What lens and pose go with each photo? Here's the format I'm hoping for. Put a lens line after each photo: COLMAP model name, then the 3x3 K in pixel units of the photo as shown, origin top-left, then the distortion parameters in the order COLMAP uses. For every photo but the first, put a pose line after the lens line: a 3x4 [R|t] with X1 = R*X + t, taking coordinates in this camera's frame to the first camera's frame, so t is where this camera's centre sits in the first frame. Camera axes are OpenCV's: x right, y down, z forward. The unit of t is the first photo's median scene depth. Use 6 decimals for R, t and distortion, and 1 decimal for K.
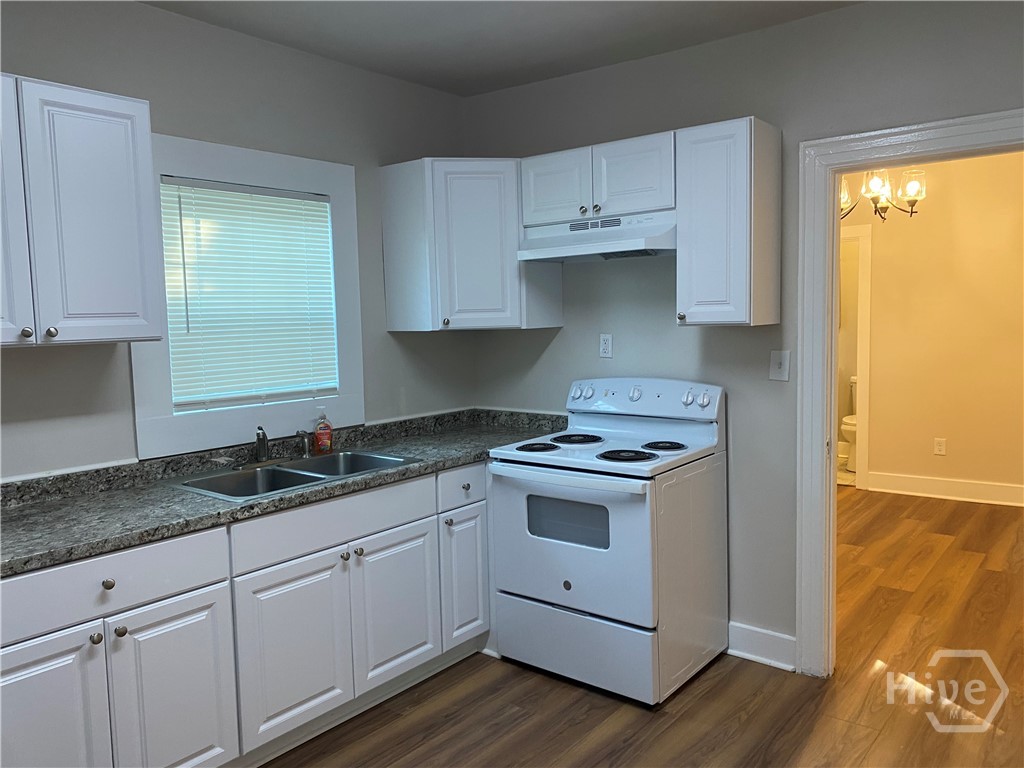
lens RADIAL K [[790.9, 0, 512.0], [0, 790.9, 384.0], [0, 0, 1]] dist [0.096762, -0.126400]
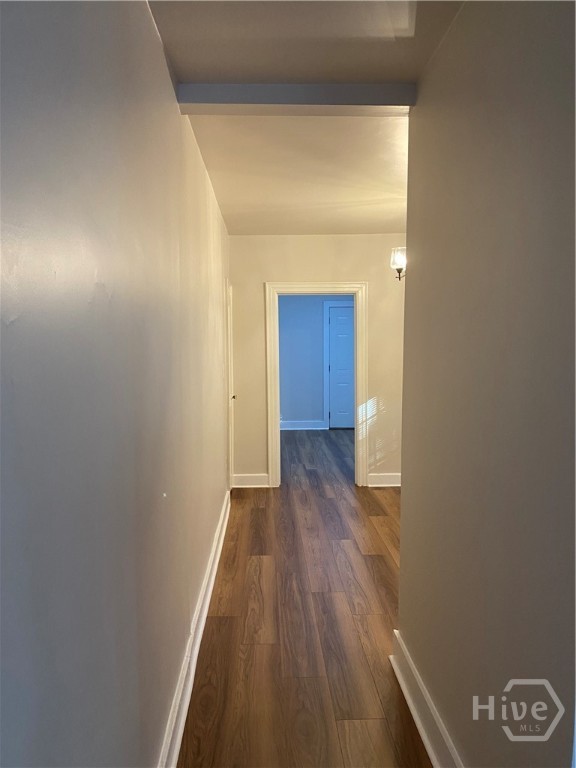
lens RADIAL K [[579.7, 0, 288.0], [0, 579.7, 384.0], [0, 0, 1]] dist [0.062618, -0.047445]
pose [[-0.762018, 0.086478, -0.641756, 1.965627], [-0.027101, 0.985915, 0.165034, -0.300286], [0.646989, 0.143152, -0.748941, 2.501239]]
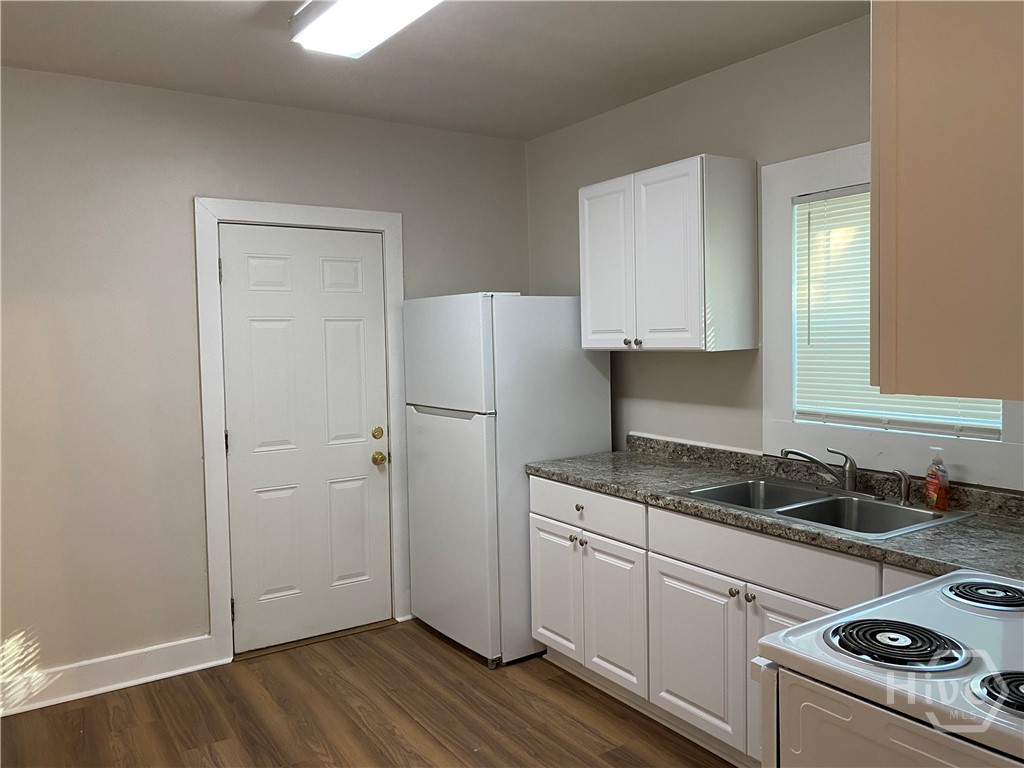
lens RADIAL K [[790.9, 0, 512.0], [0, 790.9, 384.0], [0, 0, 1]] dist [0.096762, -0.126400]
pose [[-0.323283, 0.088325, -0.942172, 0.703476], [-0.055943, 0.992109, 0.112202, -0.110247], [0.944647, 0.088981, -0.315791, 0.990078]]
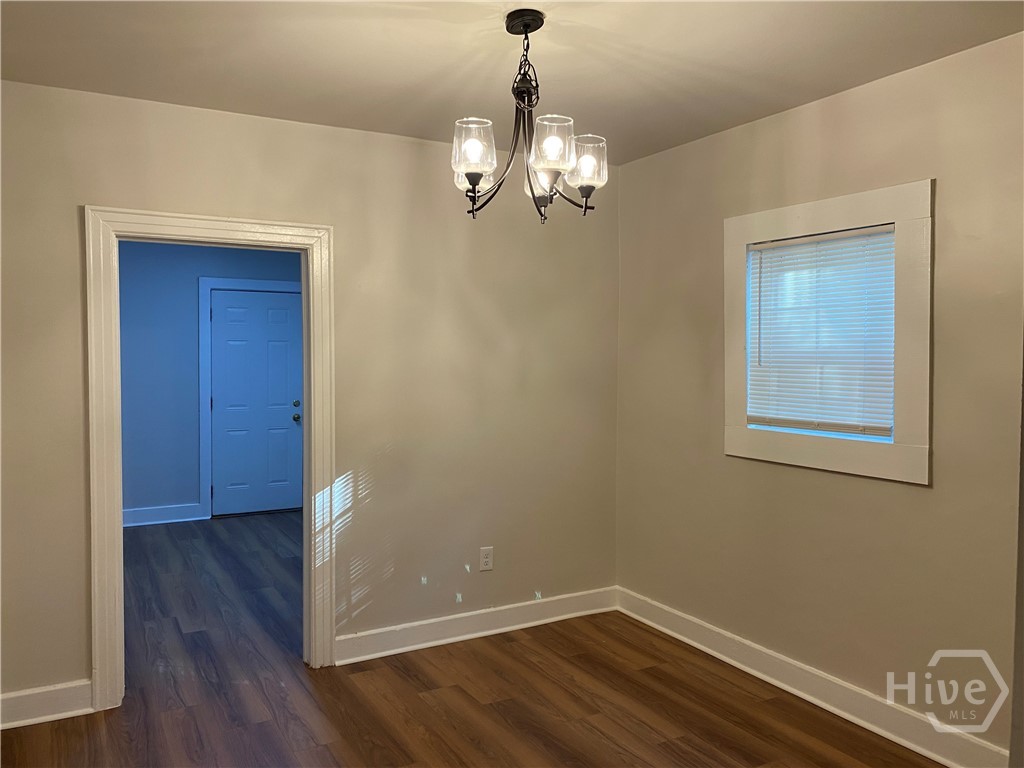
lens RADIAL K [[771.0, 0, 514.2], [0, 771.0, 370.9], [0, 0, 1]] dist [0.005609, -0.036471]
pose [[-0.370447, 0.050310, -0.927490, 1.494034], [-0.077500, 0.993376, 0.084838, -0.220189], [0.925615, 0.103308, -0.364094, 1.869429]]
